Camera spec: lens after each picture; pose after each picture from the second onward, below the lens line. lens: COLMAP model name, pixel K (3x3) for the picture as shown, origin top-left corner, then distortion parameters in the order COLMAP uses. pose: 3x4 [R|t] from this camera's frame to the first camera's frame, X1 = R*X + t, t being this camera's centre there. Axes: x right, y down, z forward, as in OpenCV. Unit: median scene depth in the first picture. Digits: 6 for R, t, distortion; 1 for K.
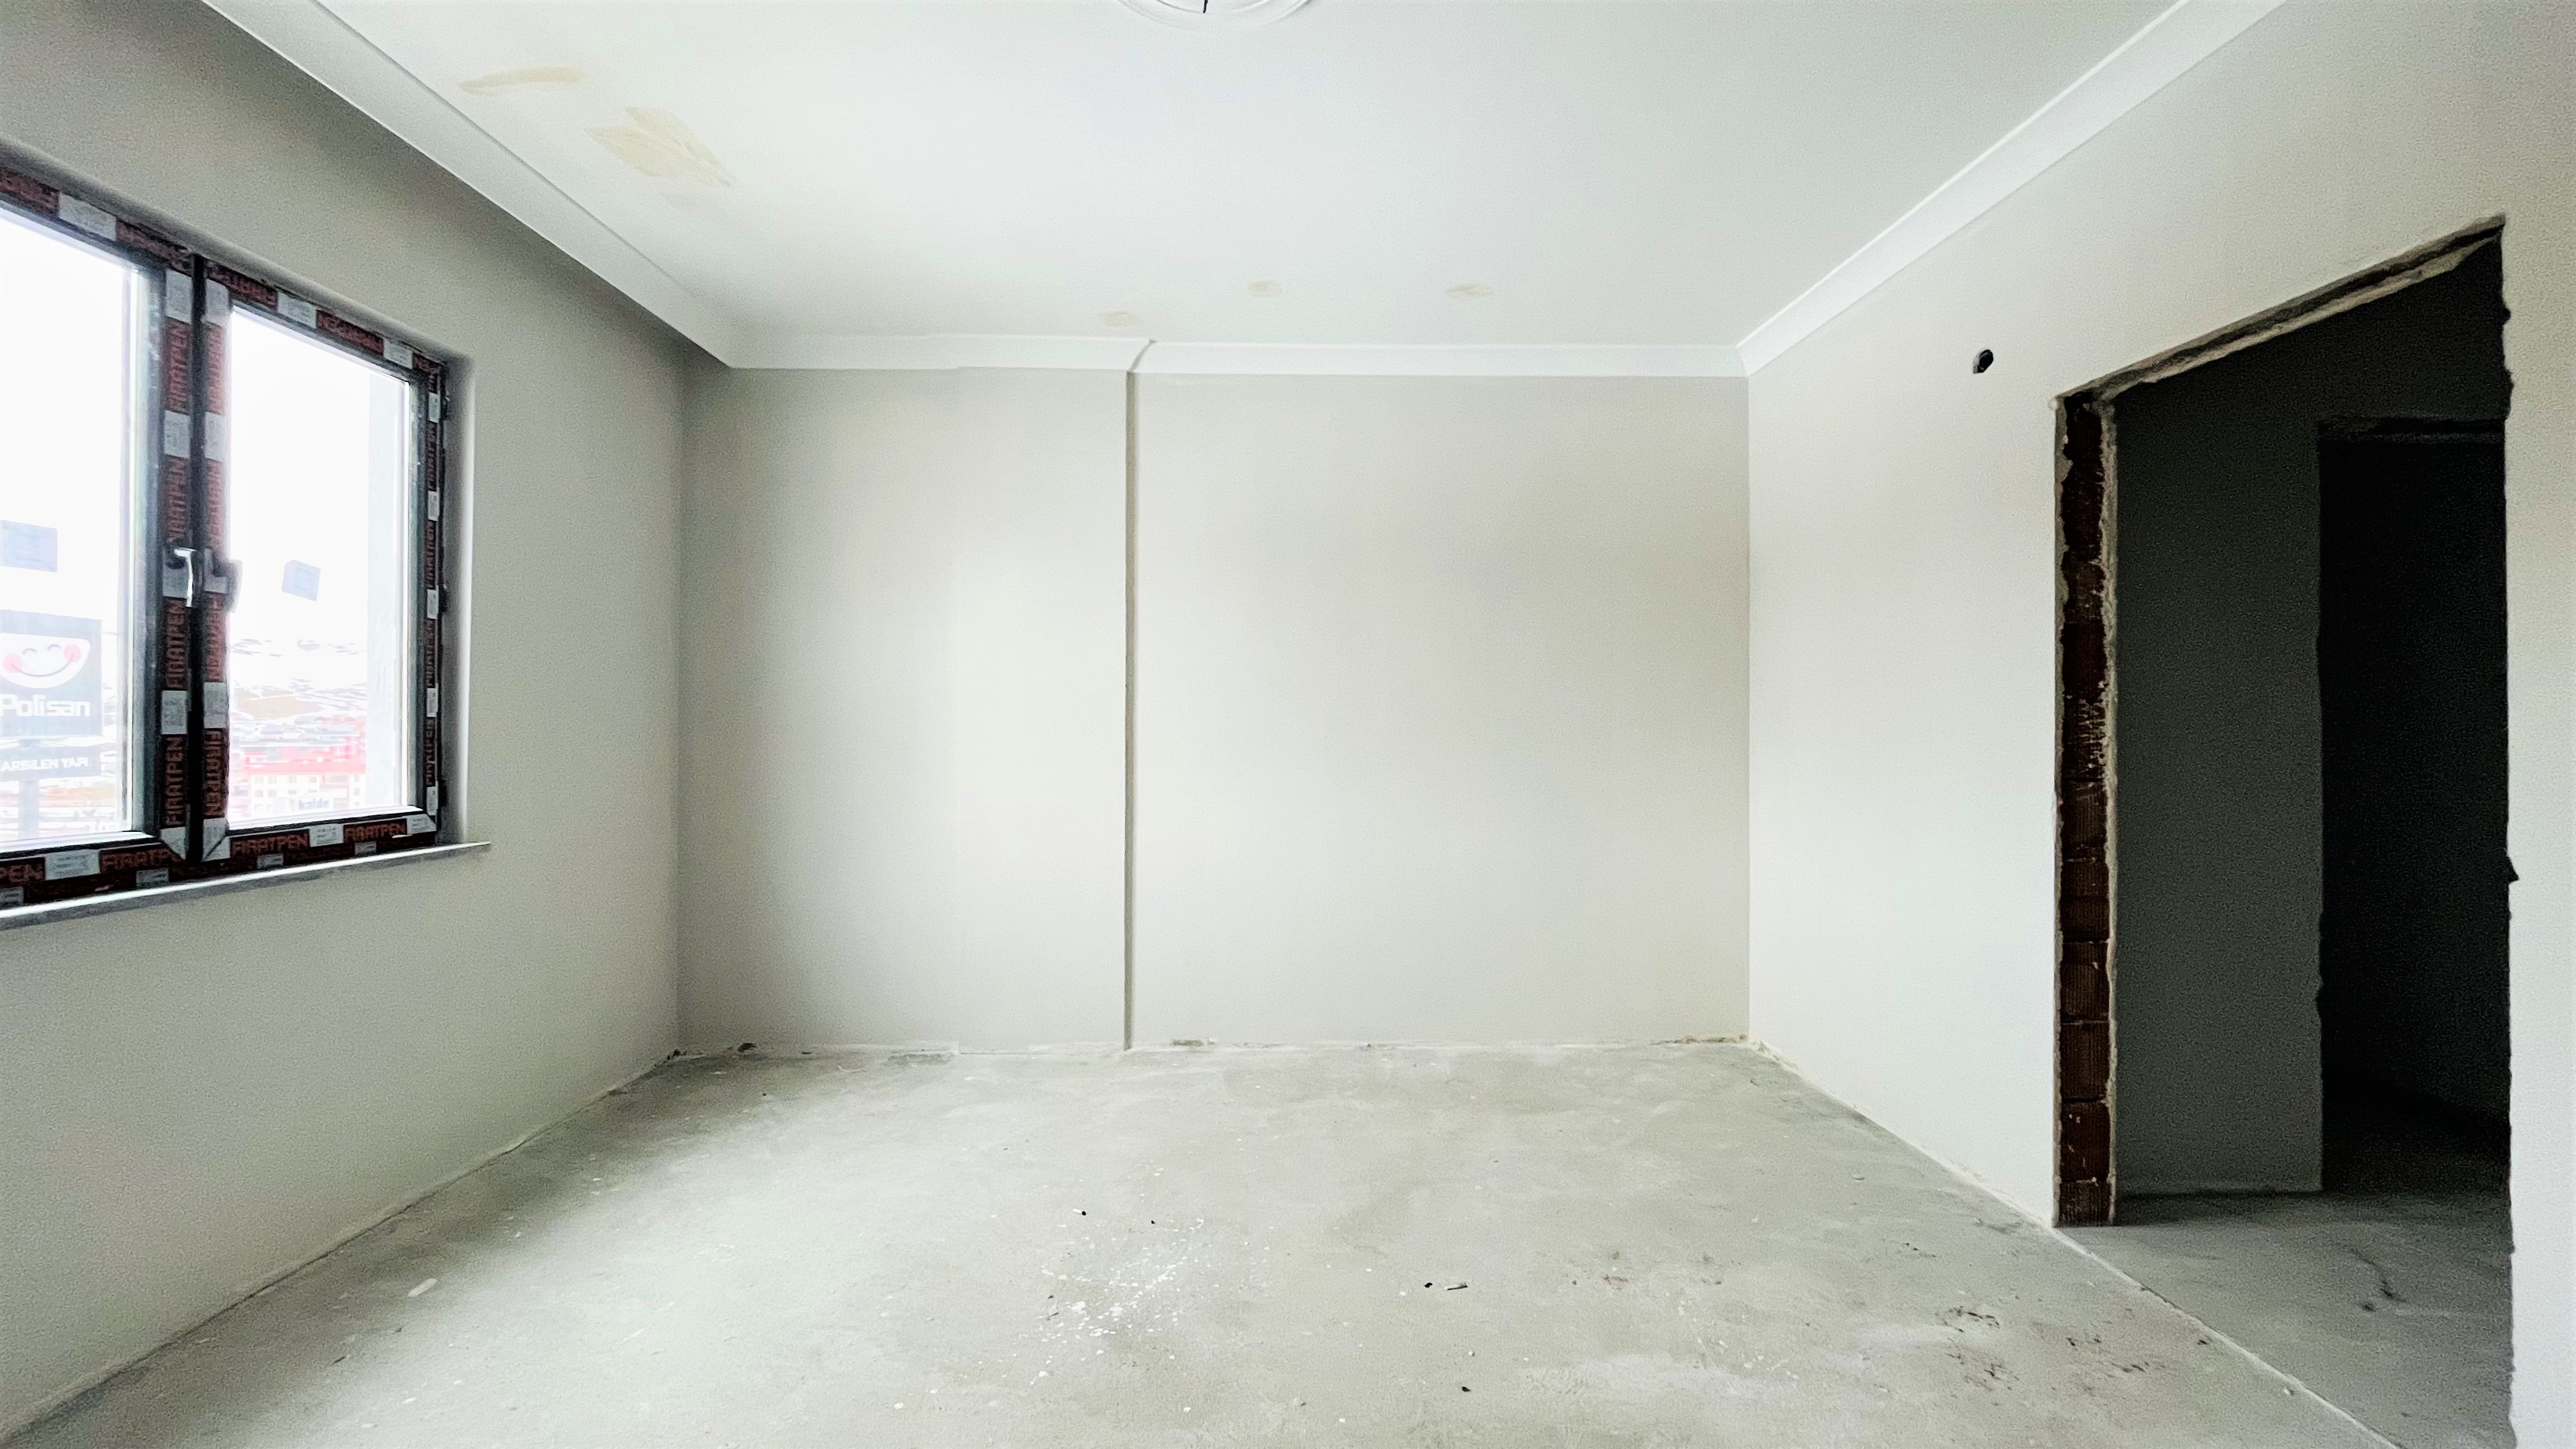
lens RADIAL K [[1034.0, 0, 1283.8], [0, 1034.0, 725.6], [0, 0, 1]] dist [-0.001234, -0.000220]
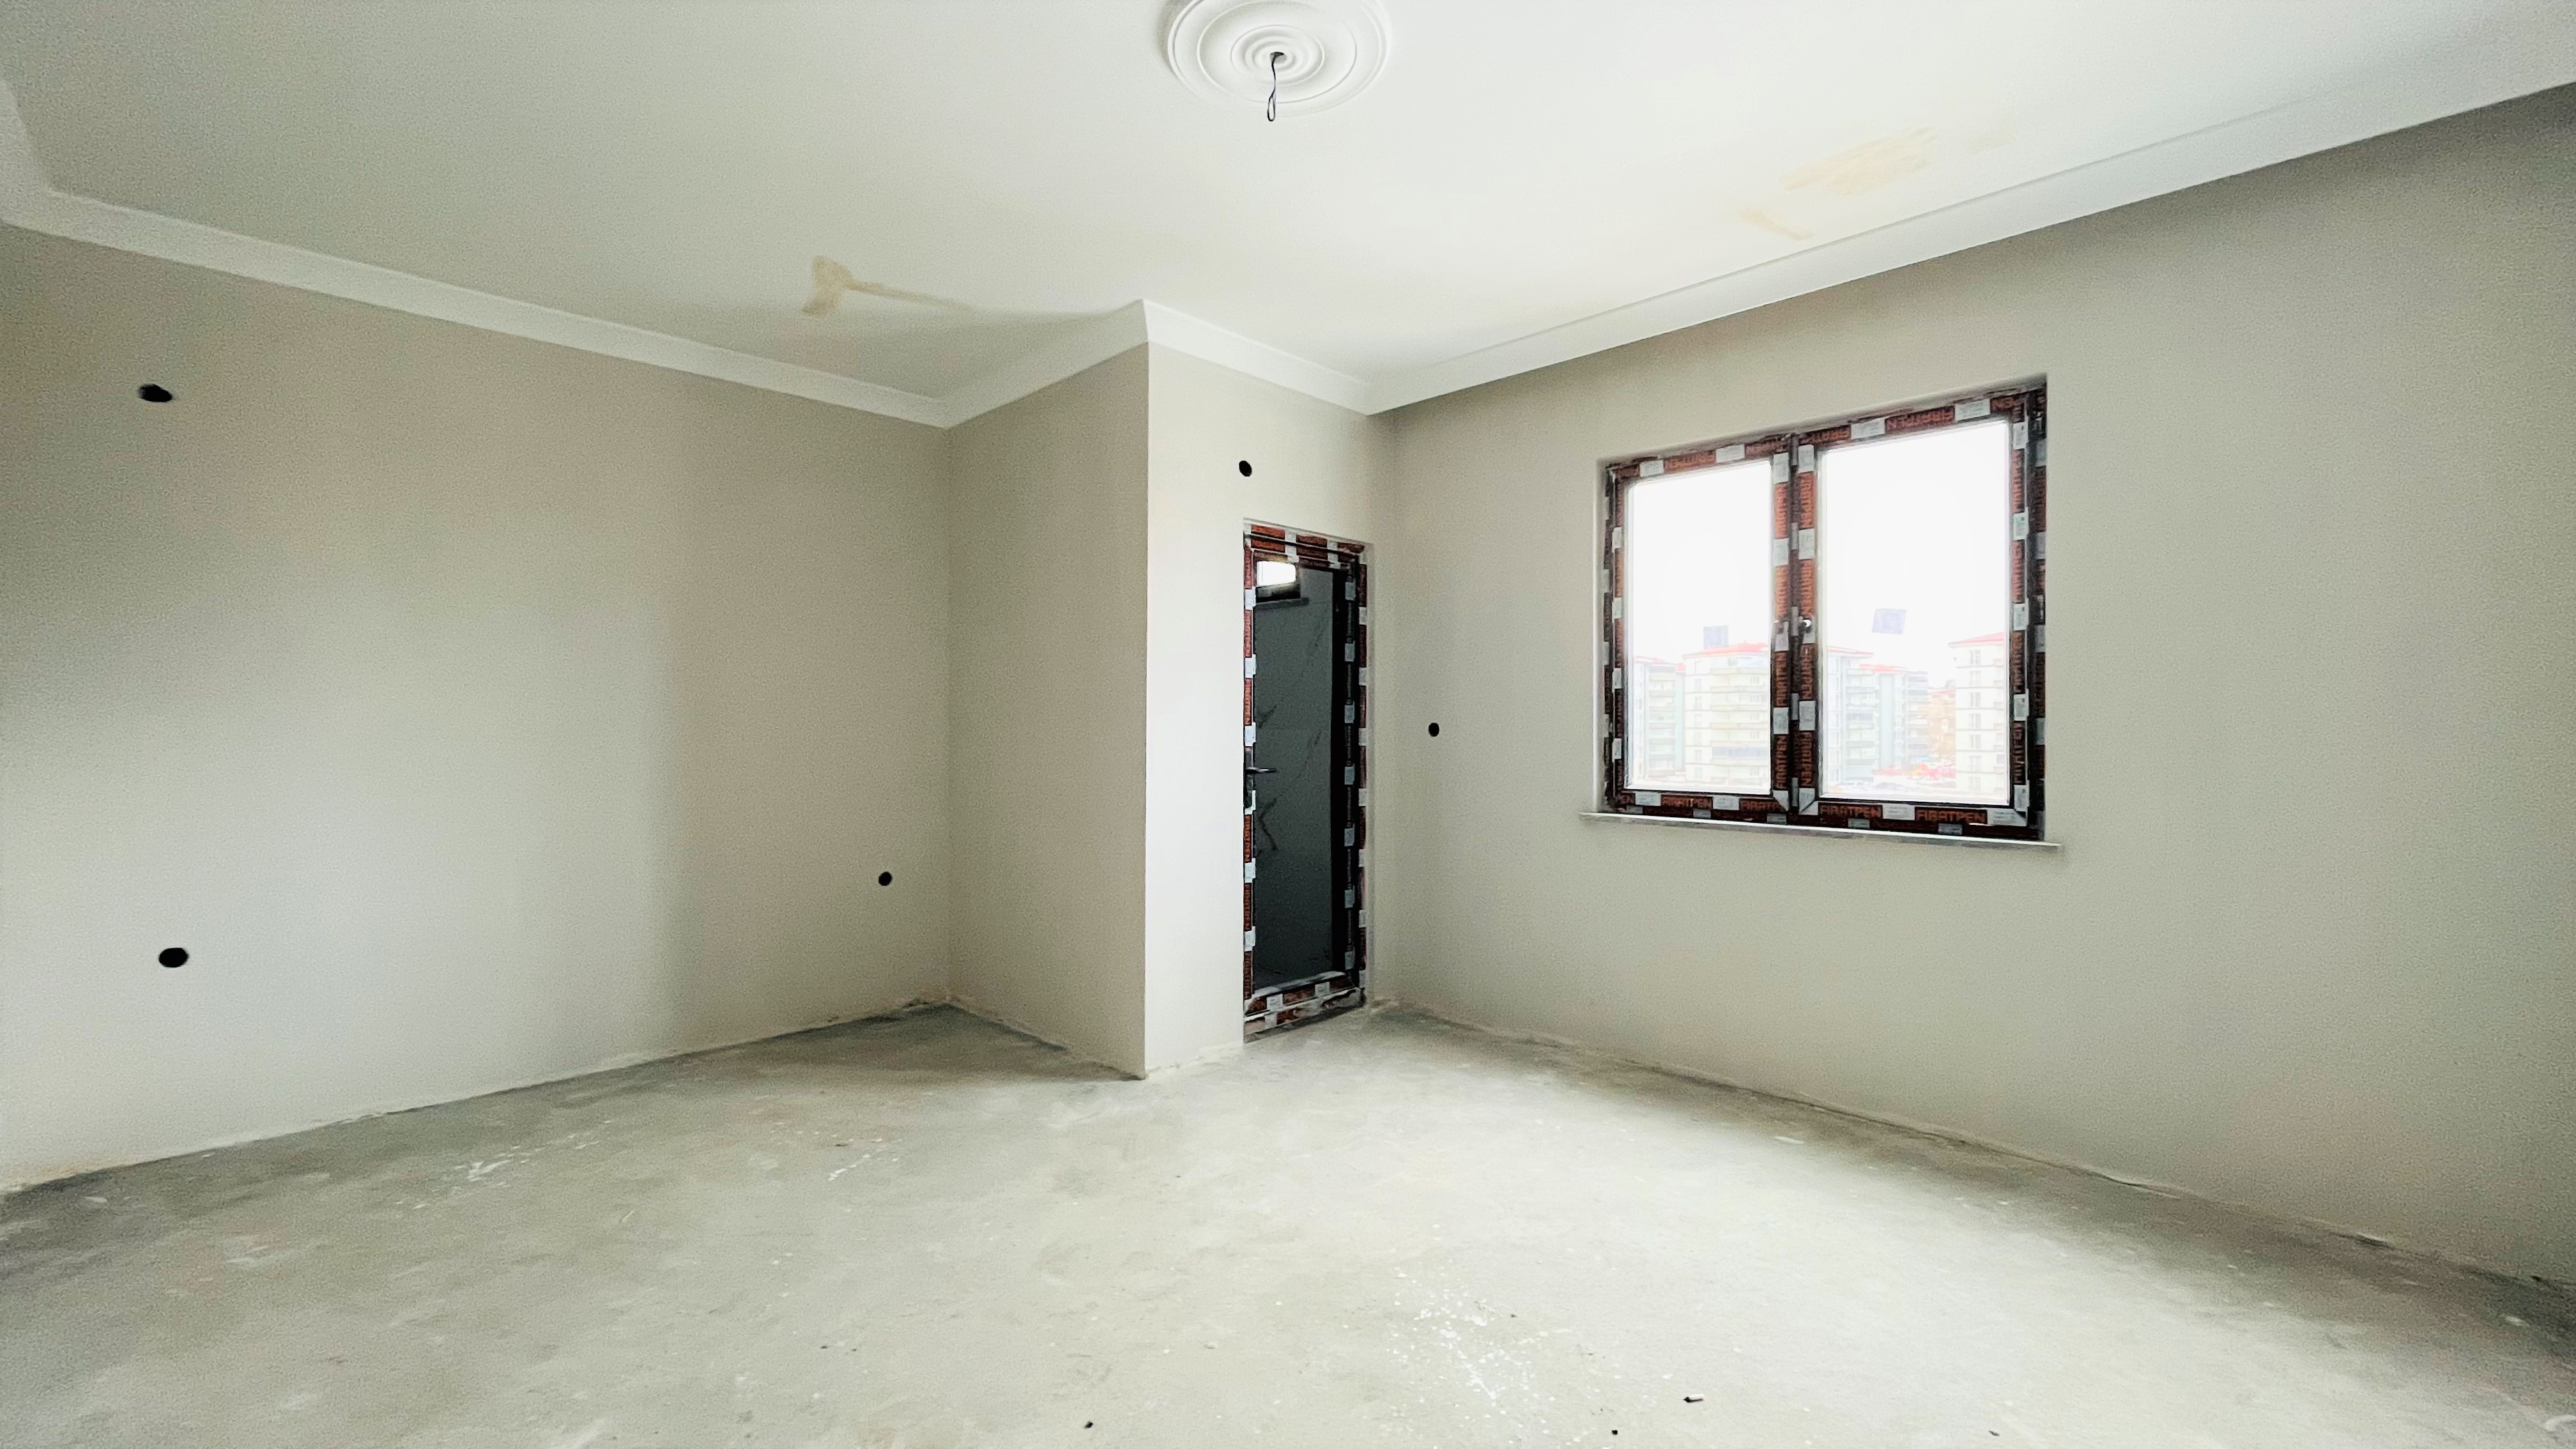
lens RADIAL K [[1034.0, 0, 1283.8], [0, 1034.0, 725.6], [0, 0, 1]] dist [-0.001234, -0.000220]
pose [[-0.725971, 0.001877, -0.687723, 0.549828], [0.002372, 0.999997, 0.000224, -0.006327], [0.687721, -0.001468, -0.725974, 1.422842]]
